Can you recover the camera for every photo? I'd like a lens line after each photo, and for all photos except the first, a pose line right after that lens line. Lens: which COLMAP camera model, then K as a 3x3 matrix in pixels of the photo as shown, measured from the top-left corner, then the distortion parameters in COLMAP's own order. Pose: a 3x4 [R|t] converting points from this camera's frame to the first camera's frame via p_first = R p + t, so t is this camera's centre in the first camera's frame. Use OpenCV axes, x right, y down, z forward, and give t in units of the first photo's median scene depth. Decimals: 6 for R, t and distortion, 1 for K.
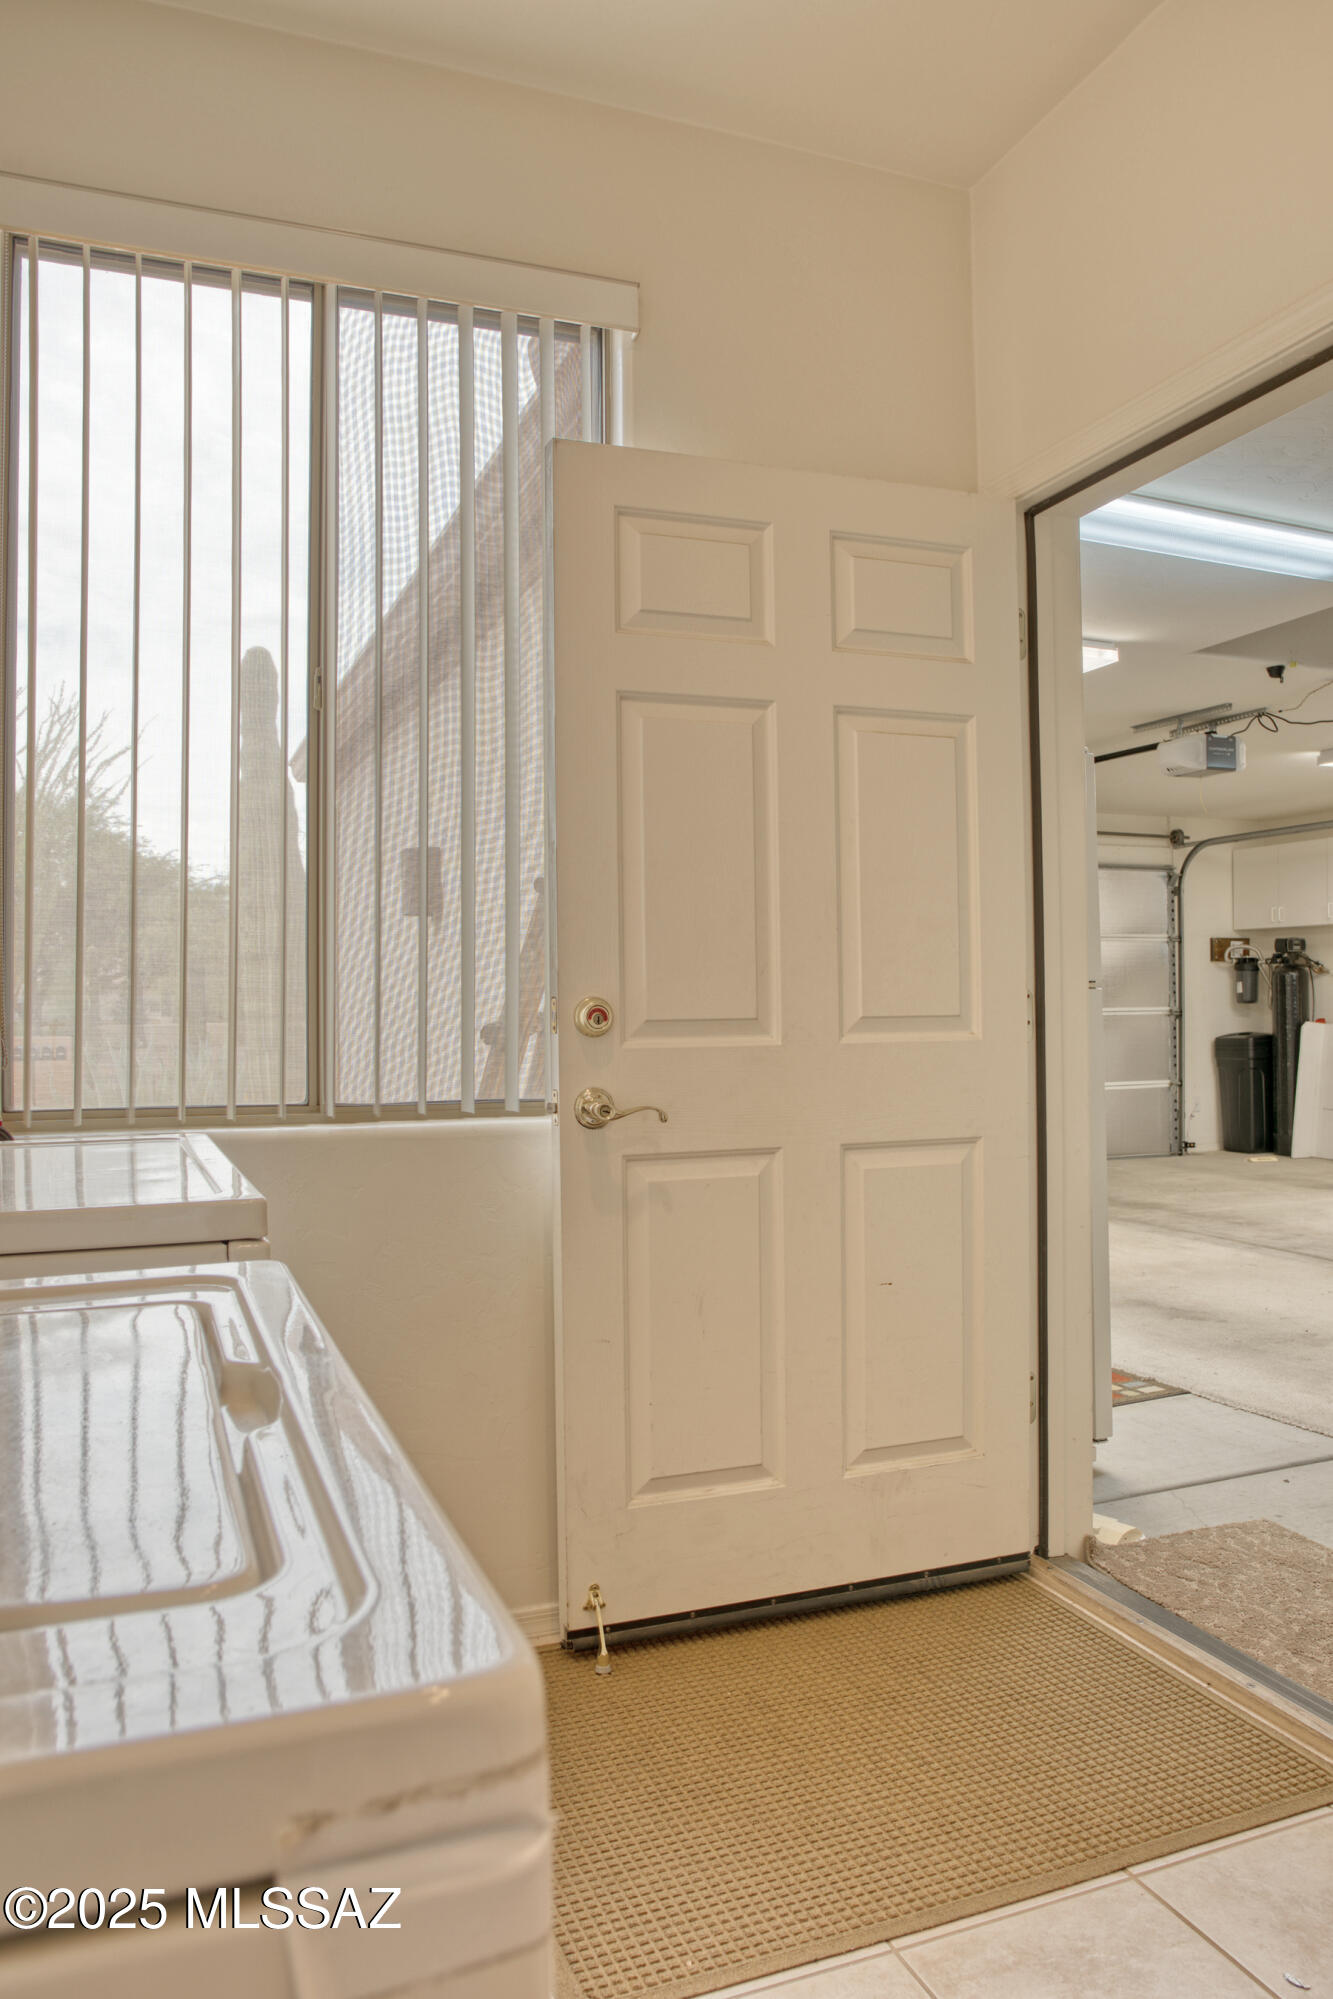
lens RADIAL K [[1409.5, 0, 672.5], [0, 1409.5, 998.9], [0, 0, 1]] dist [-0.093133, 0.055493]
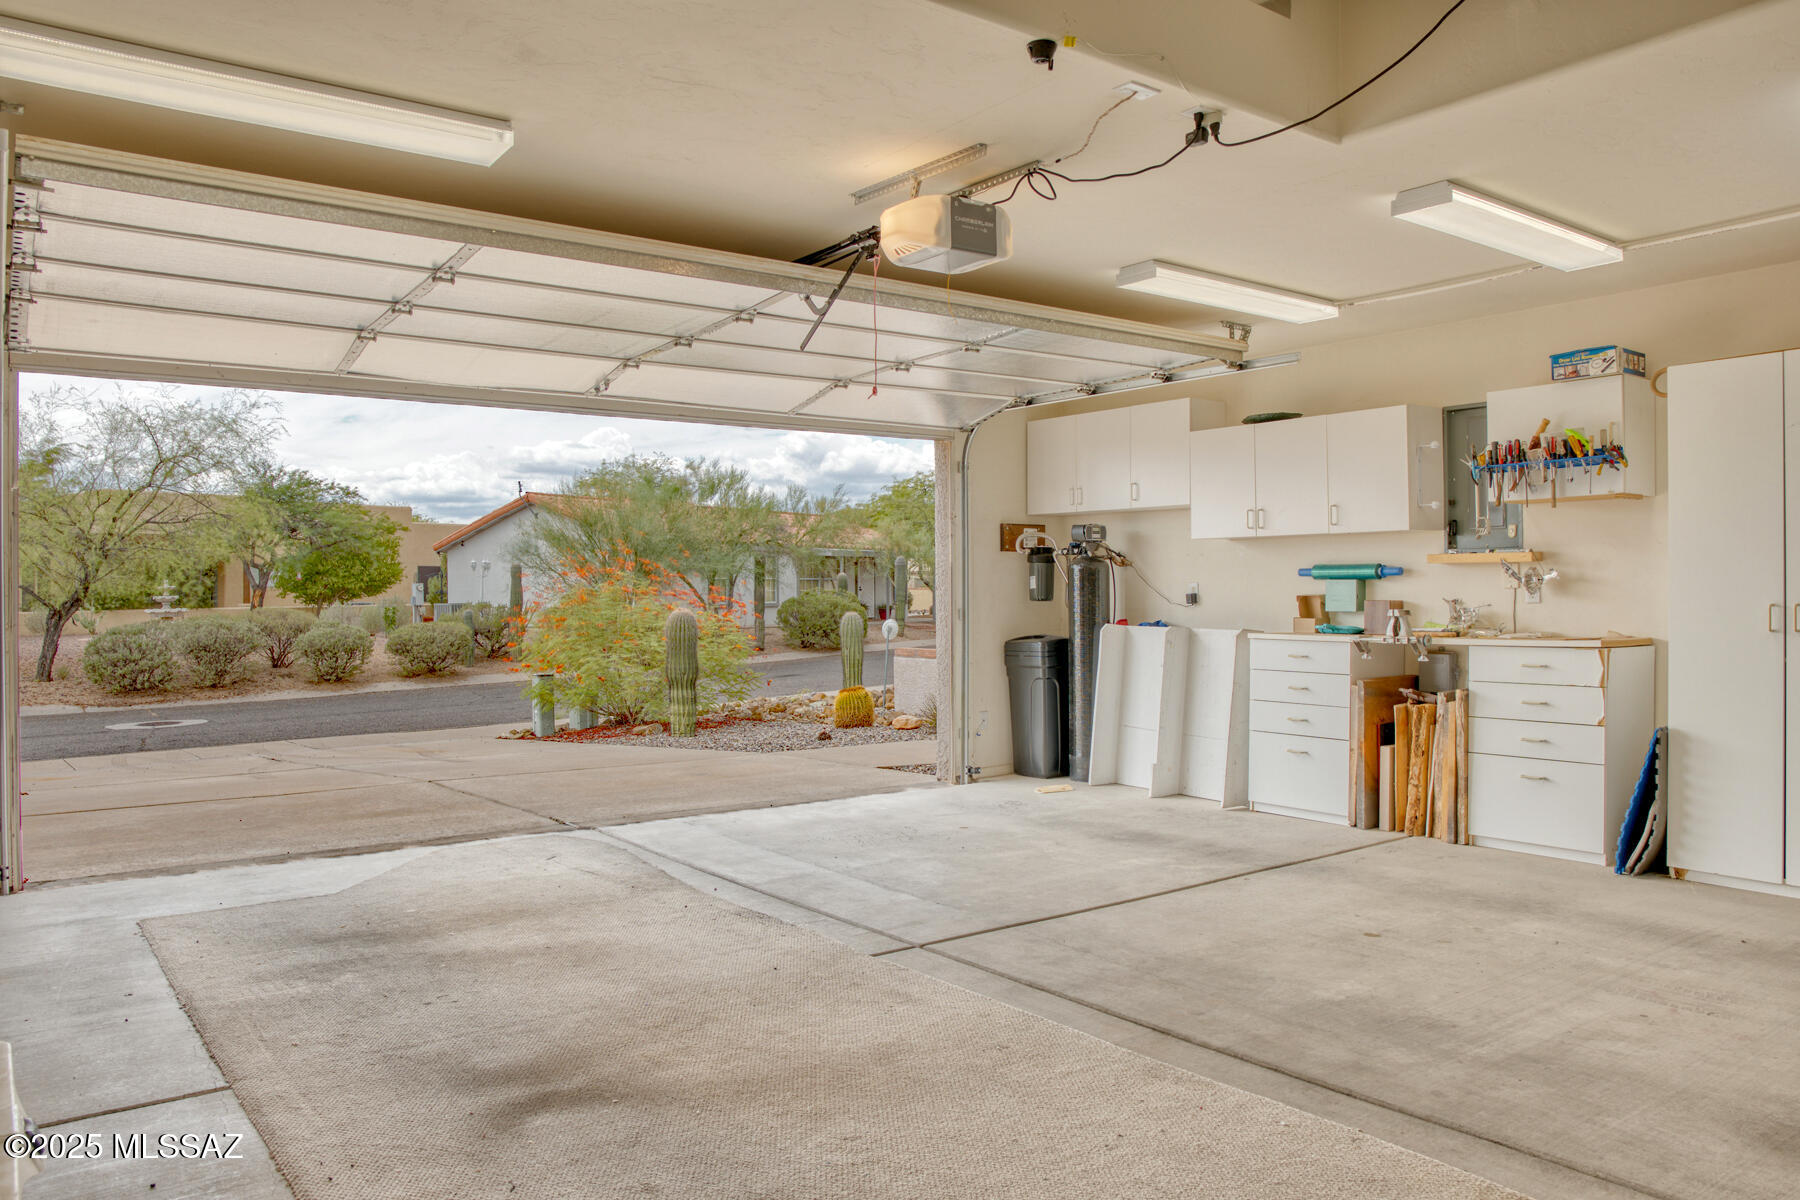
lens RADIAL K [[1269.2, 0, 897.7], [0, 1269.2, 595.6], [0, 0, 1]] dist [-0.093133, 0.055493]
pose [[0.967084, 0.001767, 0.254452, 0.130676], [-0.003634, 0.999970, 0.006868, -0.004883], [-0.254432, -0.007566, 0.967061, 0.269831]]
